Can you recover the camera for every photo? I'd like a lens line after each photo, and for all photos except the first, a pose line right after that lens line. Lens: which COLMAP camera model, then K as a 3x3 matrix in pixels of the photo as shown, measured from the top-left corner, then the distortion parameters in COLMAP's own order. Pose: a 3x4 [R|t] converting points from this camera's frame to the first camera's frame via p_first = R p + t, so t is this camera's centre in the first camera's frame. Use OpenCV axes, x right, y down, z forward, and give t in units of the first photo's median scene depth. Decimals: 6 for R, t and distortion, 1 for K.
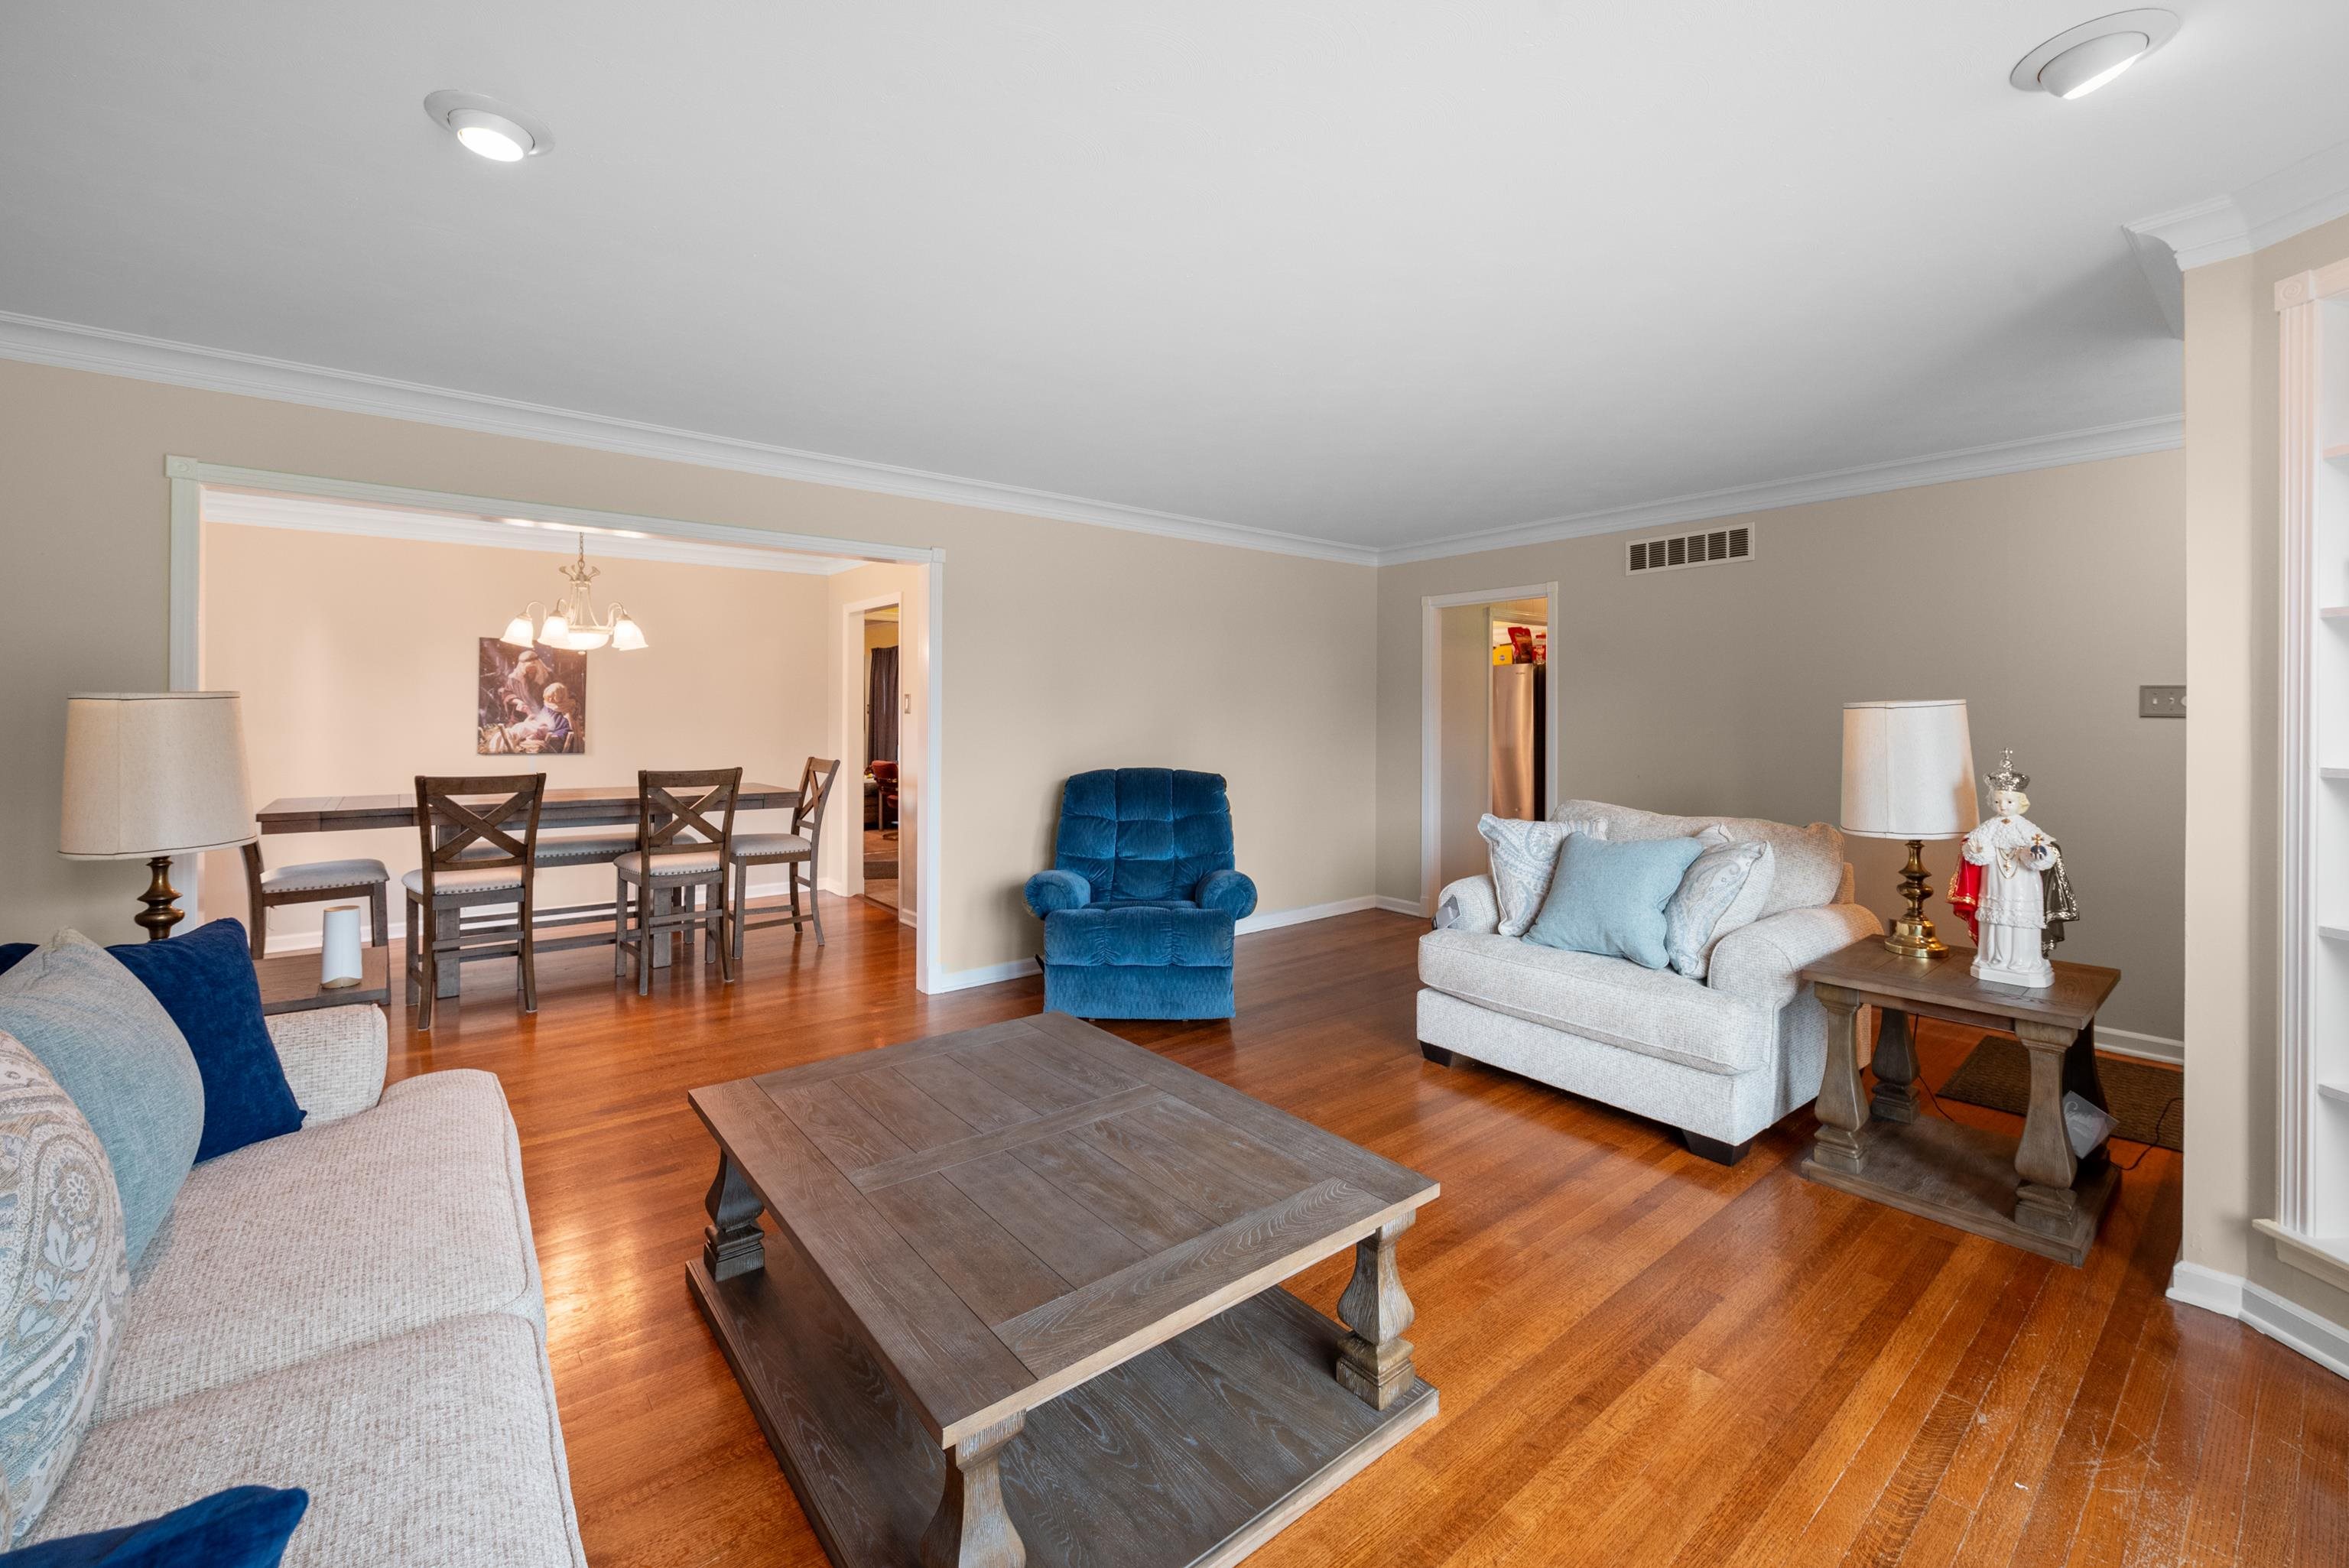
lens RADIAL K [[979.7, 0, 1178.6], [0, 979.7, 726.6], [0, 0, 1]] dist [-0.004800, -0.000576]
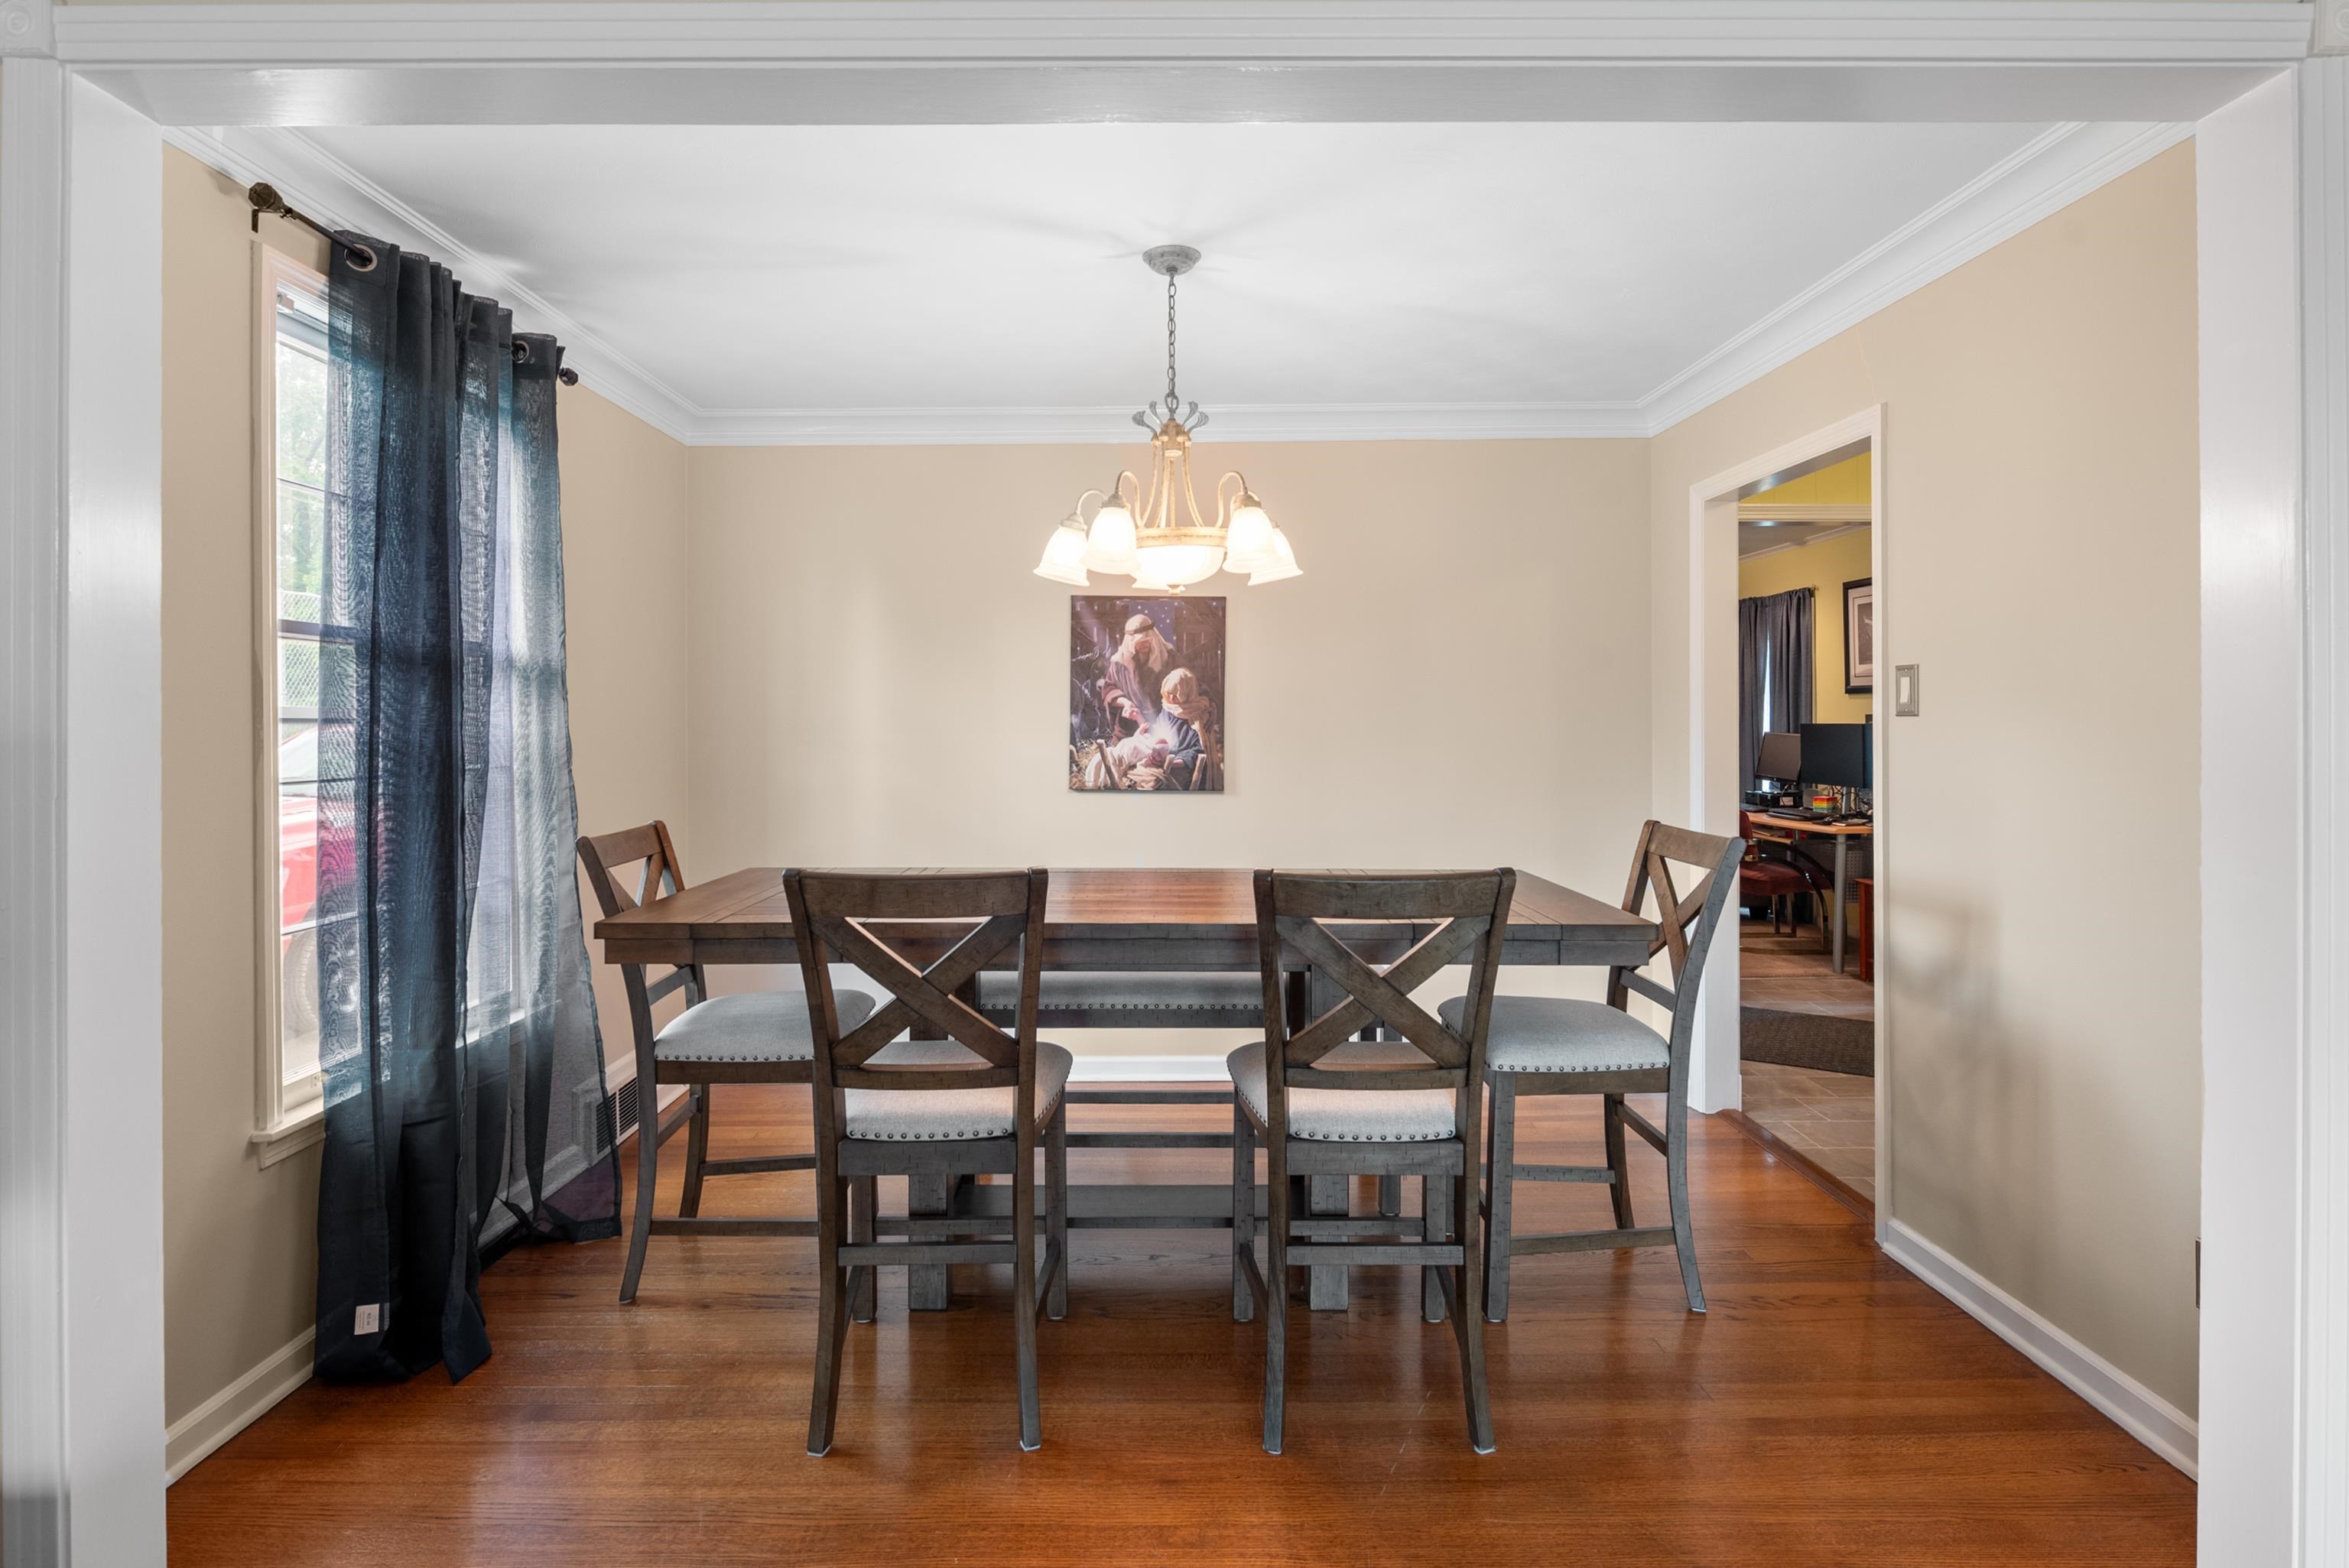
lens RADIAL K [[979.7, 0, 1178.6], [0, 979.7, 726.6], [0, 0, 1]] dist [-0.004800, -0.000576]
pose [[0.767406, -0.002446, -0.641157, -0.273764], [-0.000306, 0.999991, -0.004181, -0.008331], [0.641162, 0.003405, 0.767398, 0.569767]]
